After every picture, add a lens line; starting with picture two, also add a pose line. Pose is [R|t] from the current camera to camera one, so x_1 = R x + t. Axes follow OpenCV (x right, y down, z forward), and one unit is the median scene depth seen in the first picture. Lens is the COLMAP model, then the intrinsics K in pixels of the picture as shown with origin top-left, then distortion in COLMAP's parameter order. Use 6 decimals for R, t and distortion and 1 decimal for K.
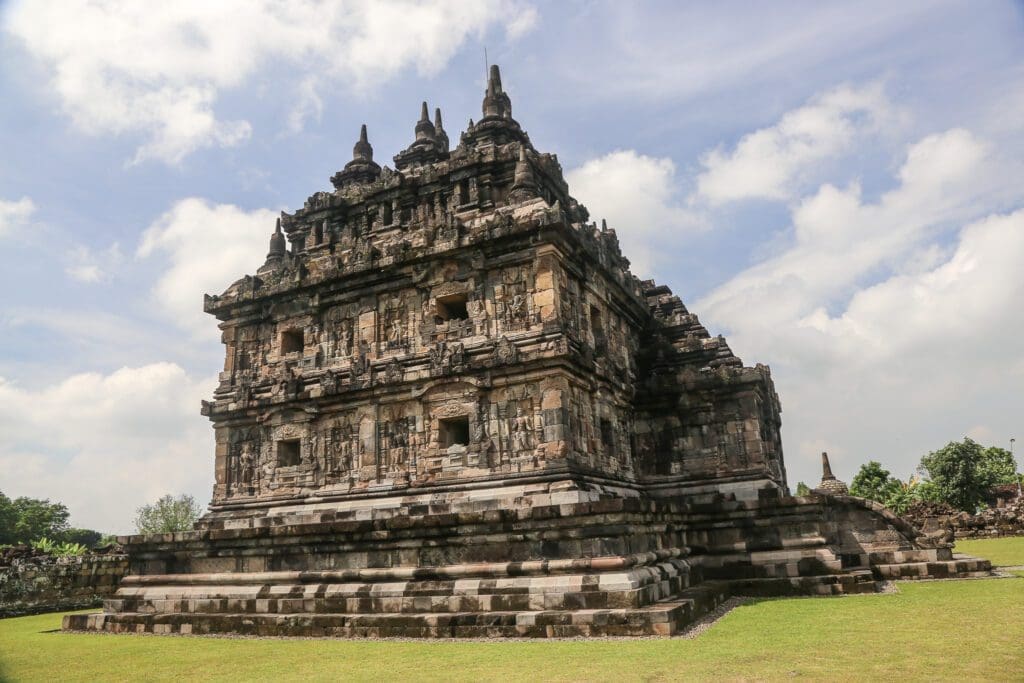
lens RADIAL K [[724.4, 0, 512.0], [0, 724.4, 341.5], [0, 0, 1]] dist [-0.085787, 0.046684]
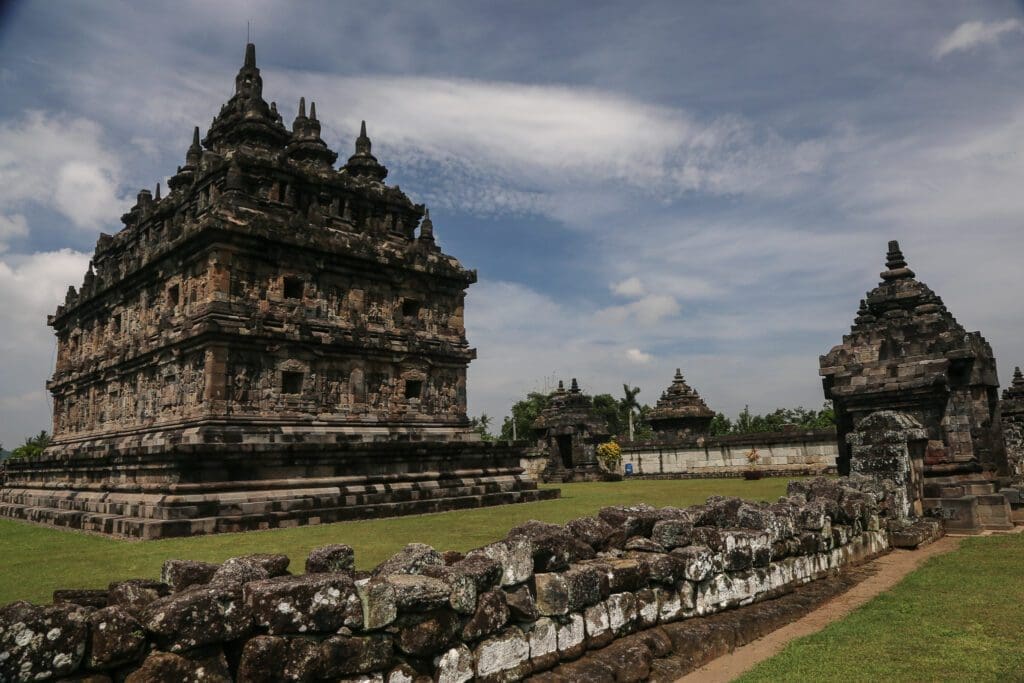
lens RADIAL K [[724.4, 0, 512.0], [0, 724.4, 341.5], [0, 0, 1]] dist [-0.085787, 0.046684]
pose [[0.295226, 0.192861, 0.935760, -1.428737], [-0.240693, 0.962839, -0.122505, 0.156988], [-0.924613, -0.189064, 0.330676, 0.290453]]
